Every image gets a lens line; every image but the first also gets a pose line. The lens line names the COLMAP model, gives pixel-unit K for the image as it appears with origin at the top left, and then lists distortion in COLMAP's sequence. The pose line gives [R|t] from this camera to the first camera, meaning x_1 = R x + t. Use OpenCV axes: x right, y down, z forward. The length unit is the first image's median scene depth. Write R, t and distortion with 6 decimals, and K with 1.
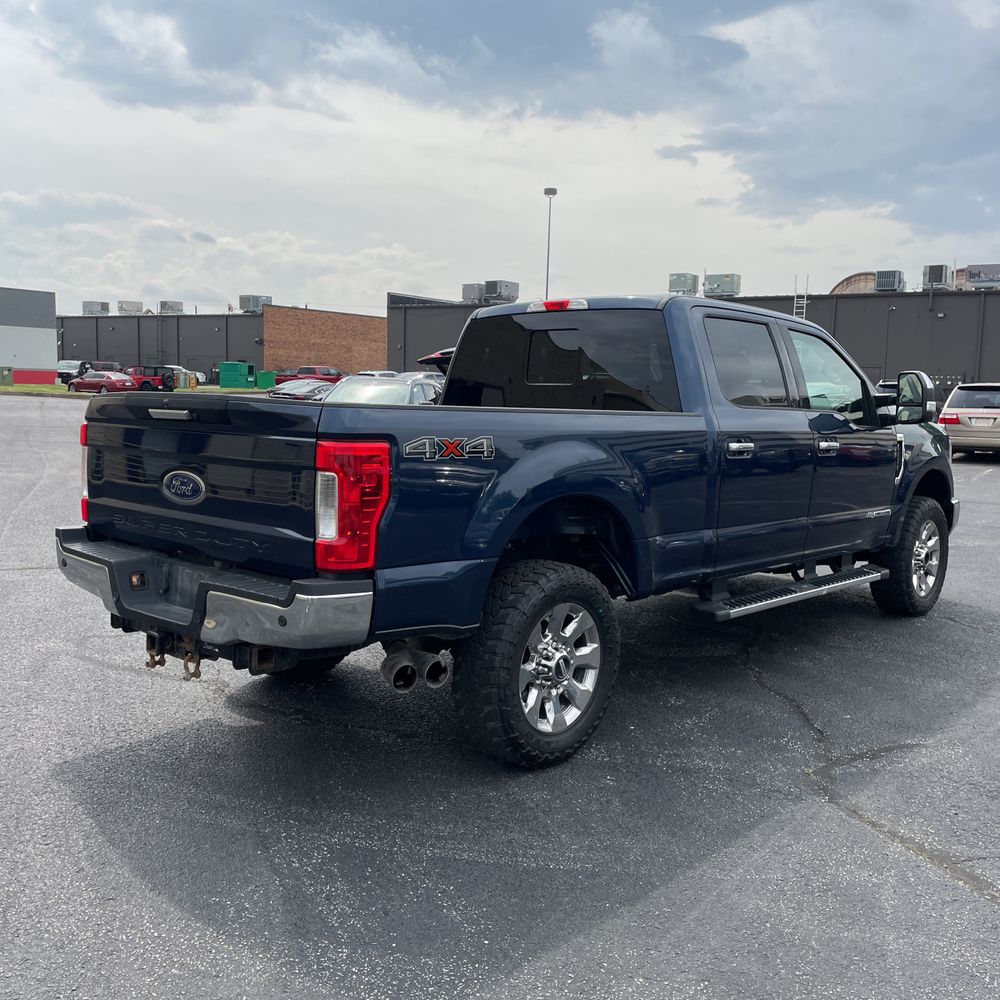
lens RADIAL K [[1020.2, 0, 507.5], [0, 1020.2, 496.4], [0, 0, 1]] dist [0.088081, -0.106226]
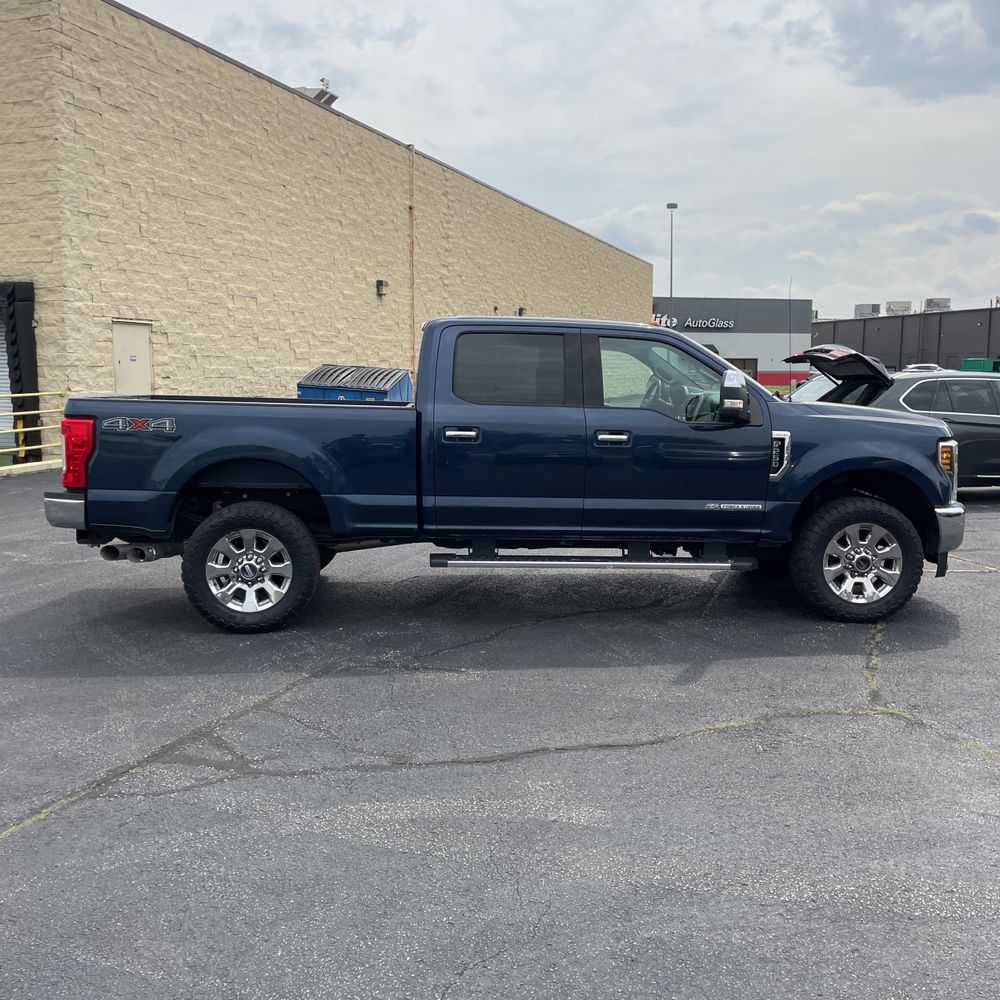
lens RADIAL K [[1030.9, 0, 520.9], [0, 1030.9, 497.6], [0, 0, 1]] dist [0.107919, -0.135442]
pose [[0.726072, 0.063368, -0.684693, 1.158977], [-0.062924, 0.997690, 0.025608, -0.006859], [0.684734, 0.024490, 0.728382, 0.112970]]
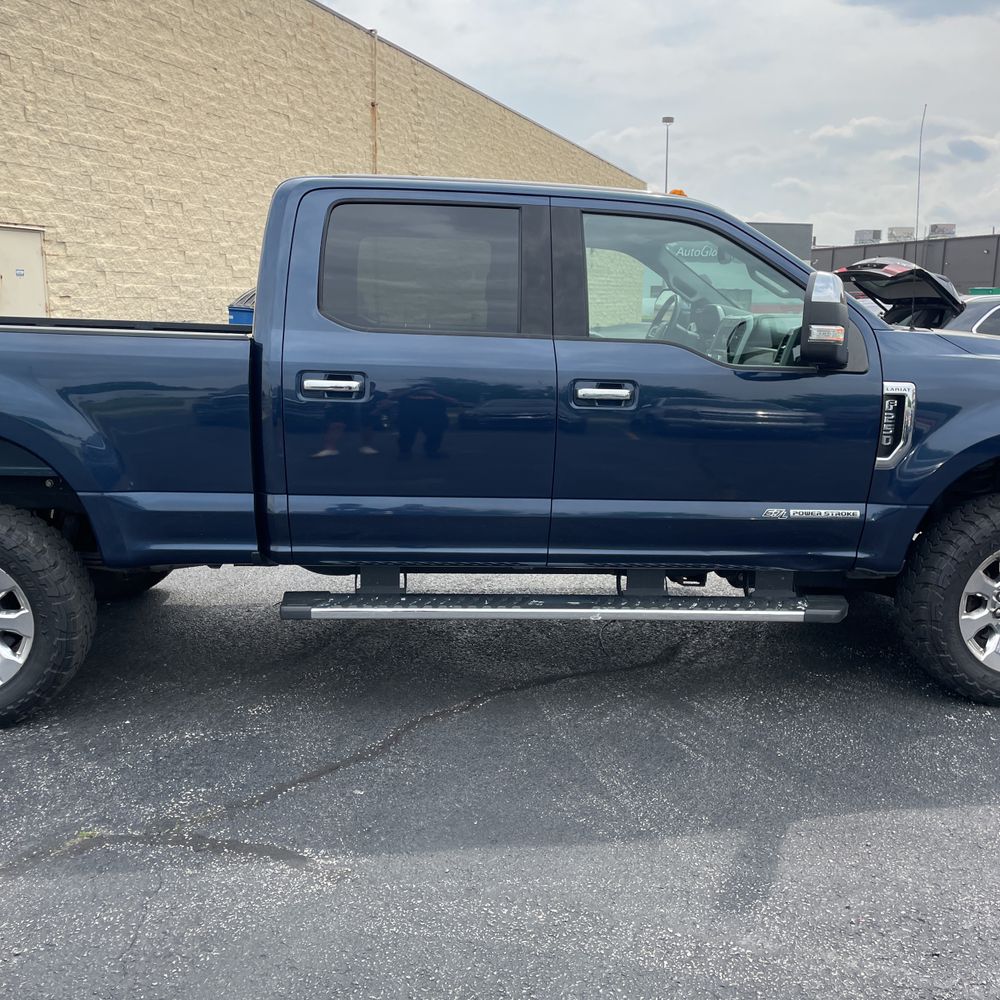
lens RADIAL K [[1020.2, 0, 507.5], [0, 1020.2, 496.4], [0, 0, 1]] dist [0.088081, -0.106226]
pose [[0.724638, 0.114876, -0.679488, 0.801249], [-0.069981, 0.993178, 0.093278, -0.046095], [0.685568, -0.020041, 0.727733, 0.559042]]
